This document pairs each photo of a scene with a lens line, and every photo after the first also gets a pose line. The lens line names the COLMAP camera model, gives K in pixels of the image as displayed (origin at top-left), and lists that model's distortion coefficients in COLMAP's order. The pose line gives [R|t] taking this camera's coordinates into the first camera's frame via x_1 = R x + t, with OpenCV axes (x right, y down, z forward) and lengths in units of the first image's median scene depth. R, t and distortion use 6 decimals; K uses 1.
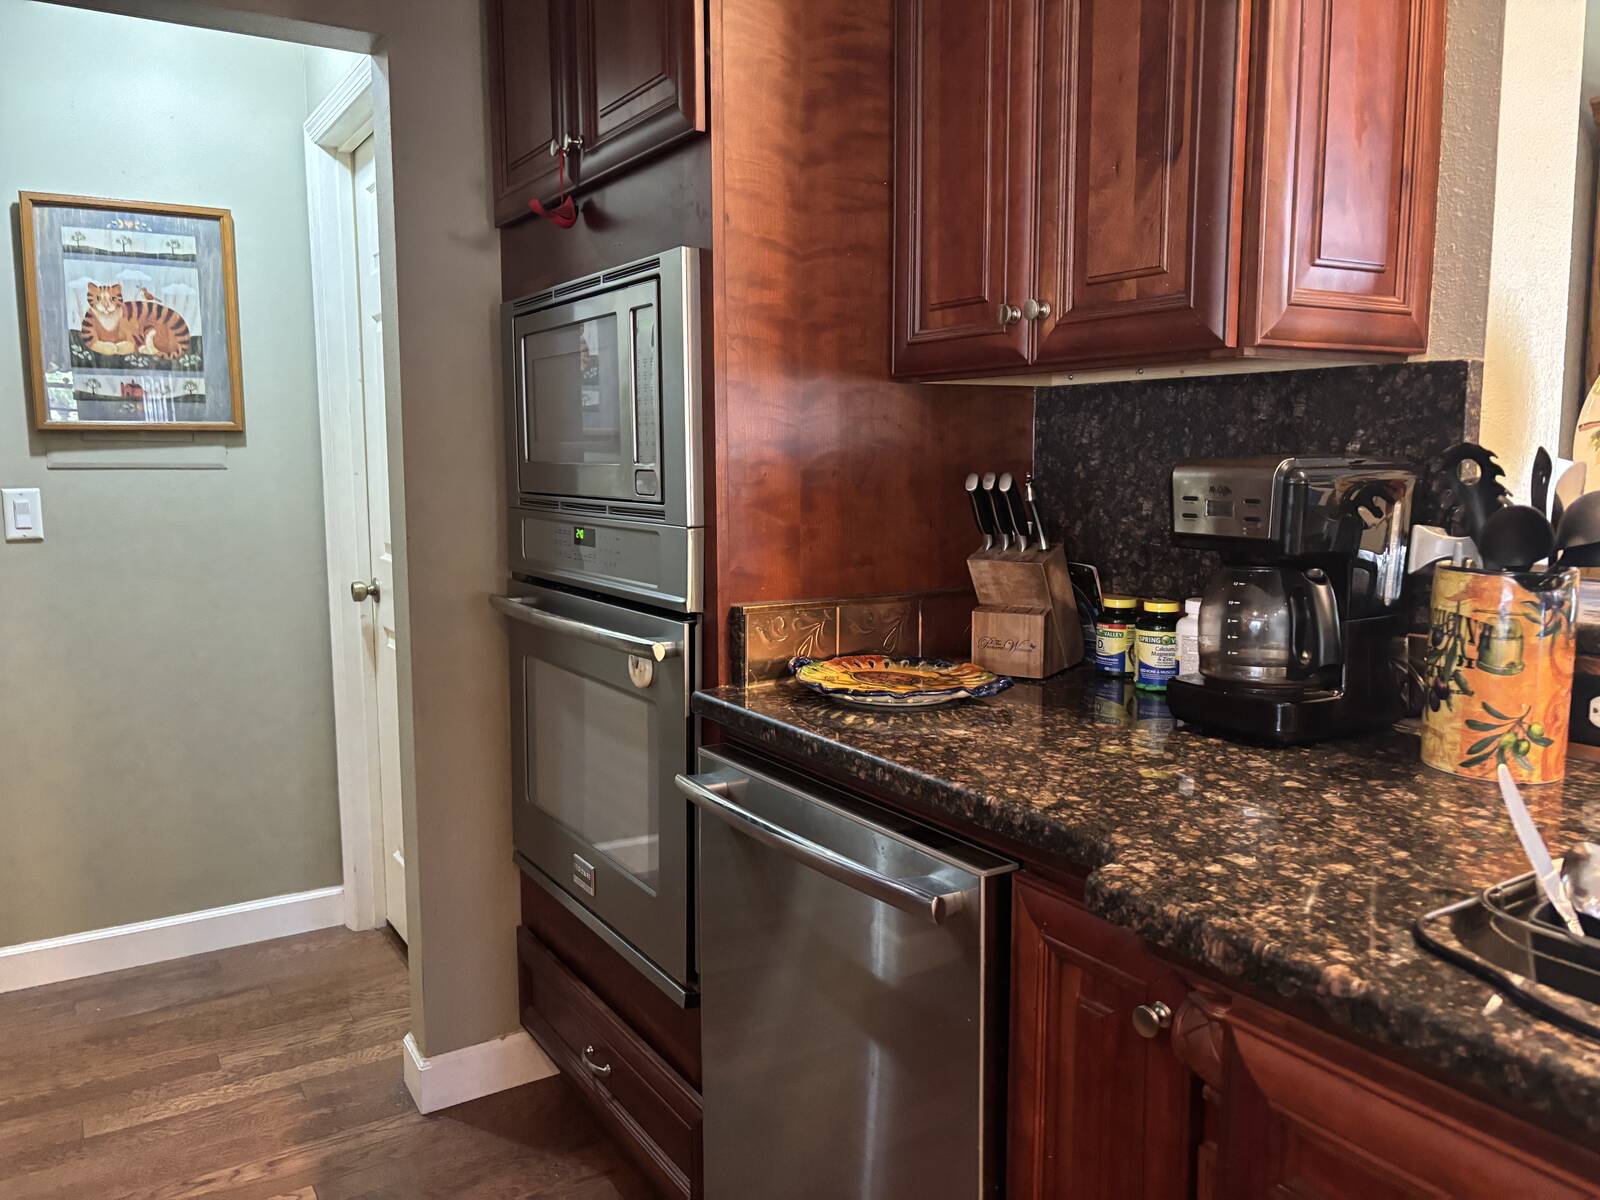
lens RADIAL K [[1226.6, 0, 800.2], [0, 1226.6, 605.7], [0, 0, 1]] dist [0.083424, -0.097714]
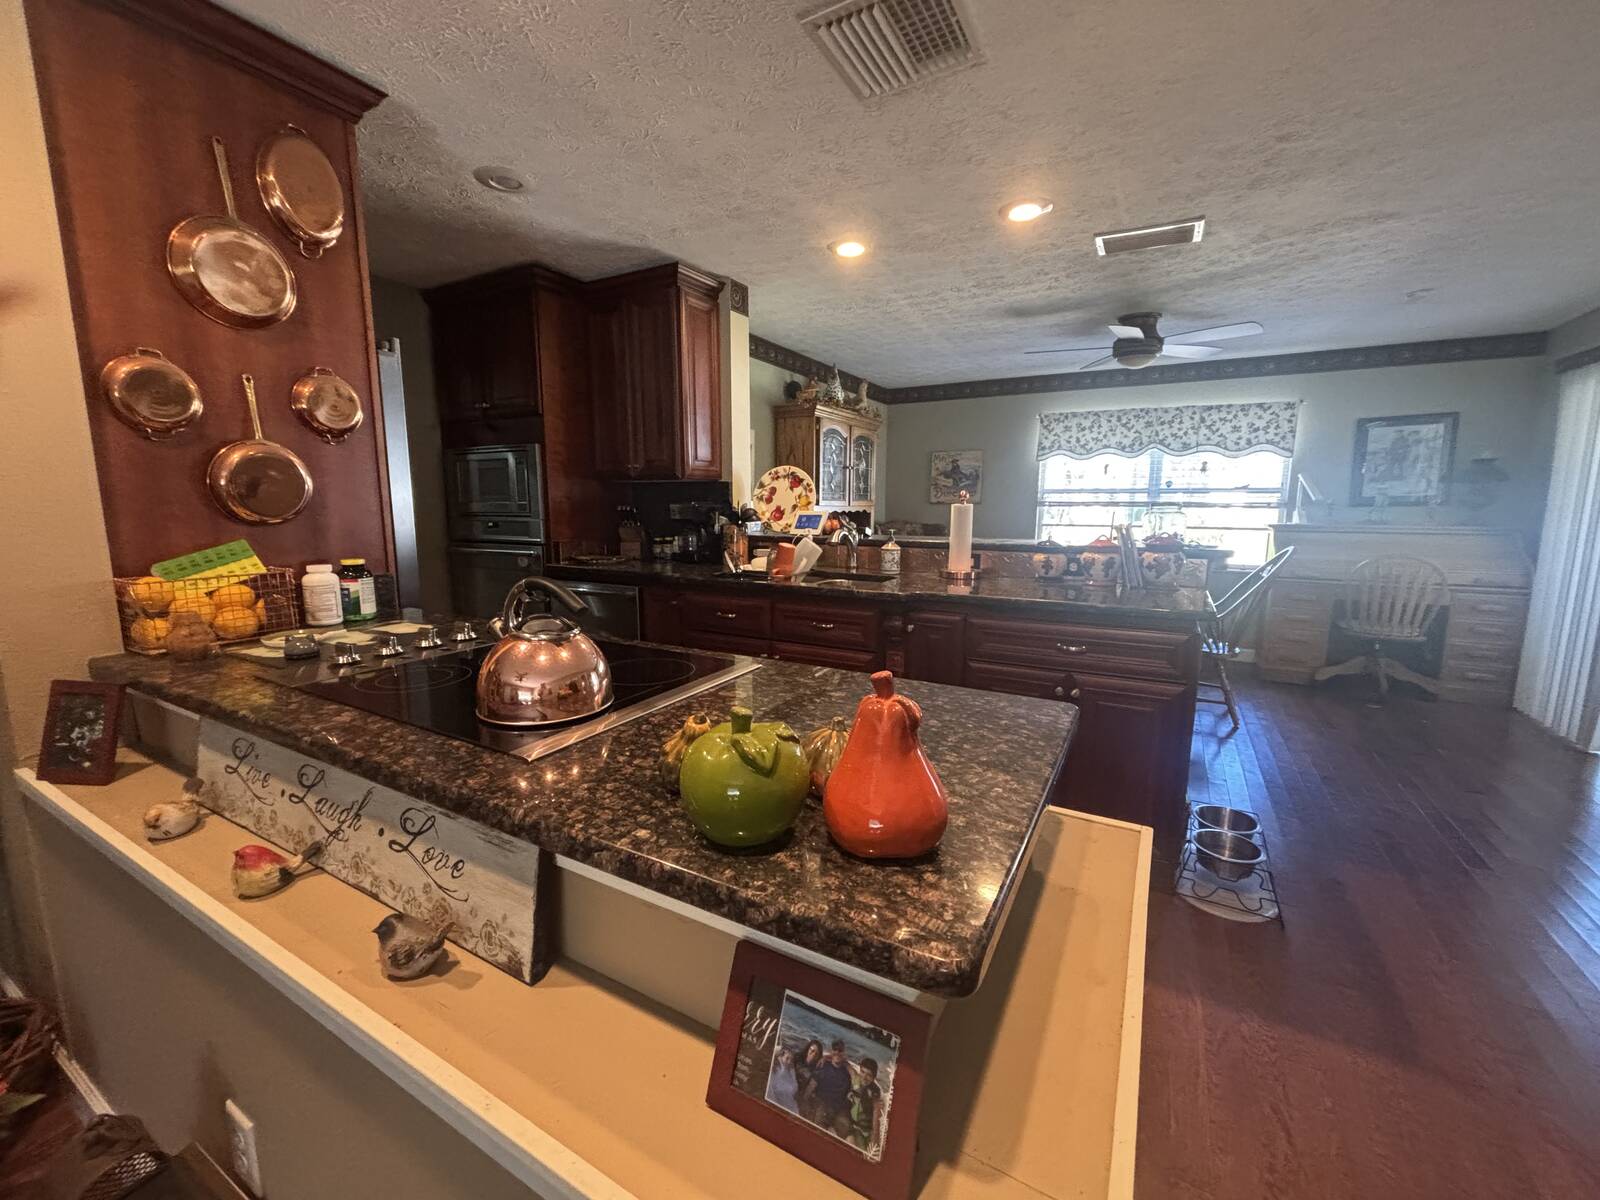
lens RADIAL K [[642.4, 0, 800.2], [0, 642.4, 592.6], [0, 0, 1]] dist [0.036994, -0.003986]
pose [[0.879565, -0.060079, 0.471970, -0.353618], [0.053838, 0.998192, 0.026731, 0.151218], [-0.472722, 0.001898, 0.881209, -1.118153]]
